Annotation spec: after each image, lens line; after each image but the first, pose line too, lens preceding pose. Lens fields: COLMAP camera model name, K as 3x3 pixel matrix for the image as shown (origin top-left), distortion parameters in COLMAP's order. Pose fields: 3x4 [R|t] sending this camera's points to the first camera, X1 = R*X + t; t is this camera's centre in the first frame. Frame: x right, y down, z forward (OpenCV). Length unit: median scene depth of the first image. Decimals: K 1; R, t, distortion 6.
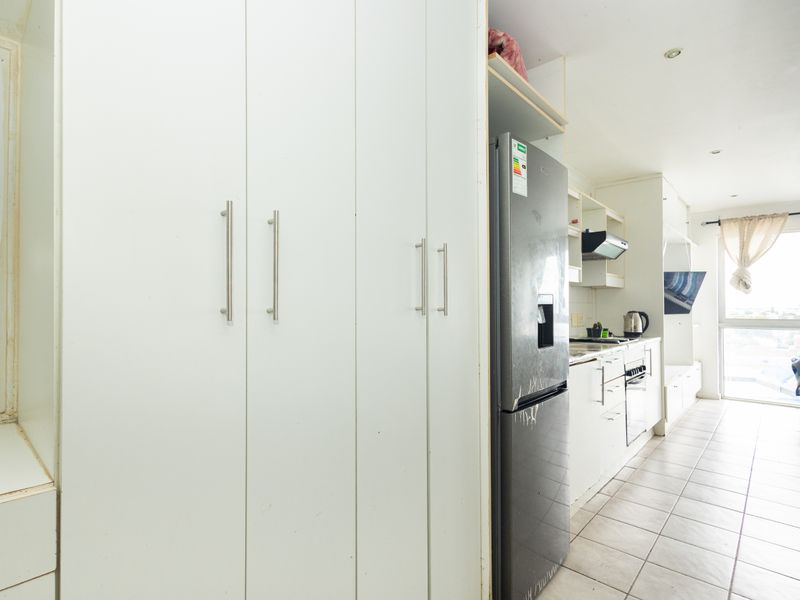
lens RADIAL K [[413.5, 0, 397.9], [0, 413.5, 307.6], [0, 0, 1]] dist [0.010583, -0.003289]
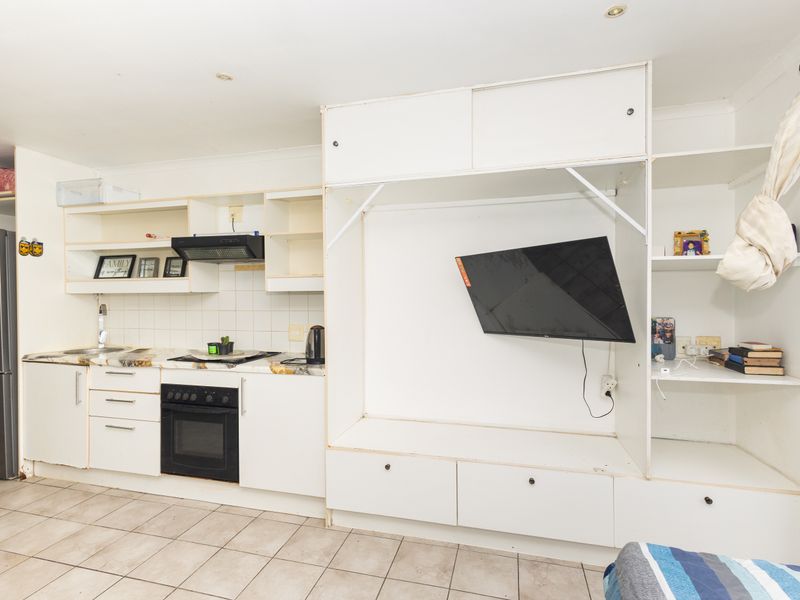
lens RADIAL K [[413.5, 0, 400.6], [0, 413.5, 300.2], [0, 0, 1]] dist [0.010583, -0.003289]
pose [[0.462996, 0.015754, -0.886220, 0.979358], [0.007644, 0.999734, 0.021766, -0.038257], [0.886327, -0.016852, 0.462752, 0.640622]]
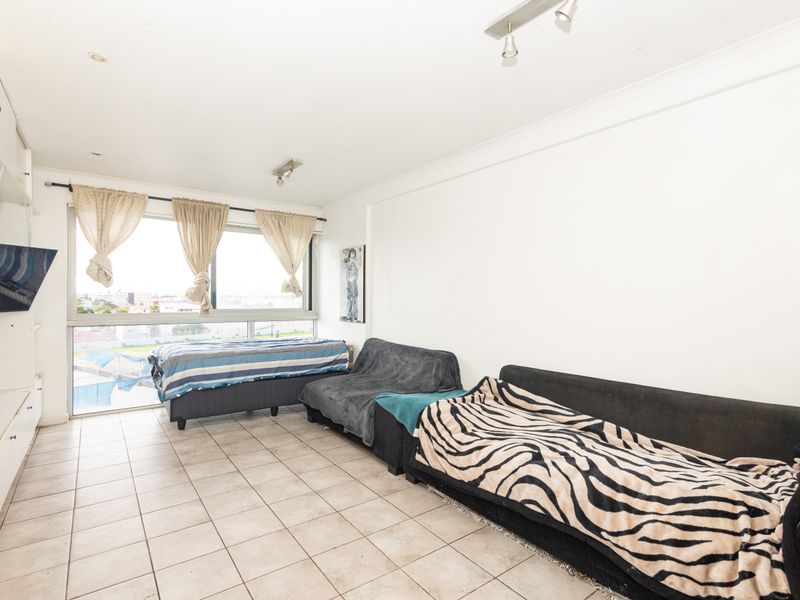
lens RADIAL K [[413.5, 0, 401.9], [0, 413.5, 300.7], [0, 0, 1]] dist [0.010583, -0.003289]
pose [[0.189102, 0.000174, 0.981957, 0.162919], [-0.015948, 0.999869, 0.002894, -0.013526], [-0.981828, -0.016207, 0.189080, 0.292834]]
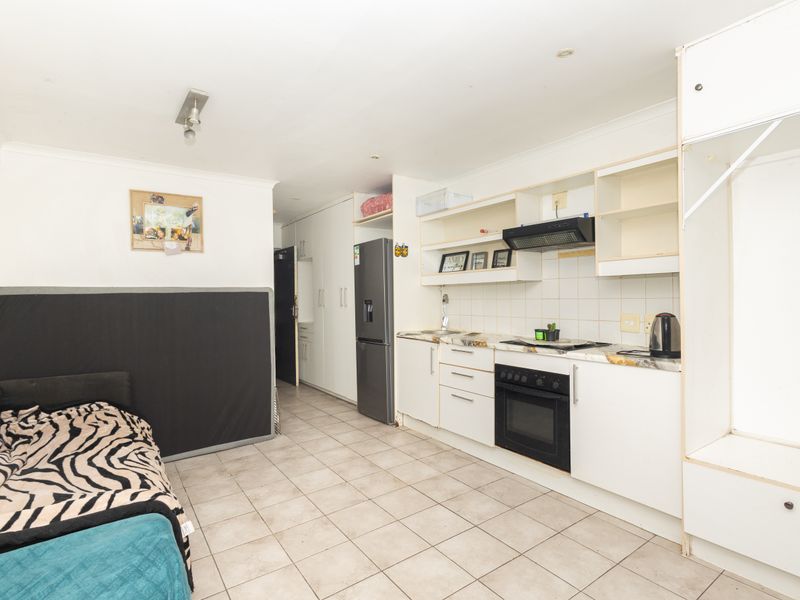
lens RADIAL K [[413.5, 0, 395.0], [0, 413.5, 300.1], [0, 0, 1]] dist [0.010583, -0.003289]
pose [[-0.218739, 0.018704, -0.975604, 0.964448], [0.022367, 0.999650, 0.014150, -0.021917], [0.975527, -0.018727, -0.219081, 0.603313]]
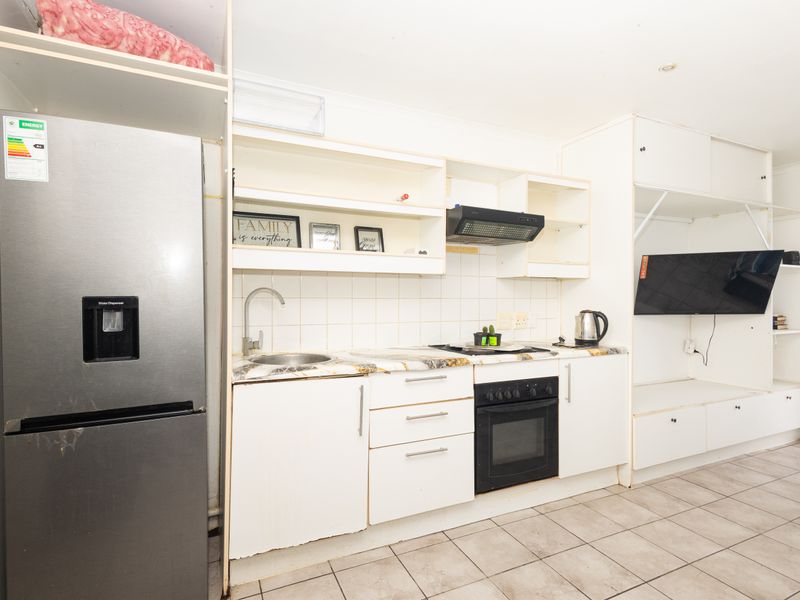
lens RADIAL K [[413.5, 0, 403.9], [0, 413.5, 300.7], [0, 0, 1]] dist [0.010583, -0.003289]
pose [[0.924315, 0.011728, -0.381451, 0.434635], [-0.006488, 0.999866, 0.015019, -0.014131], [0.381576, -0.011408, 0.924267, 0.163614]]
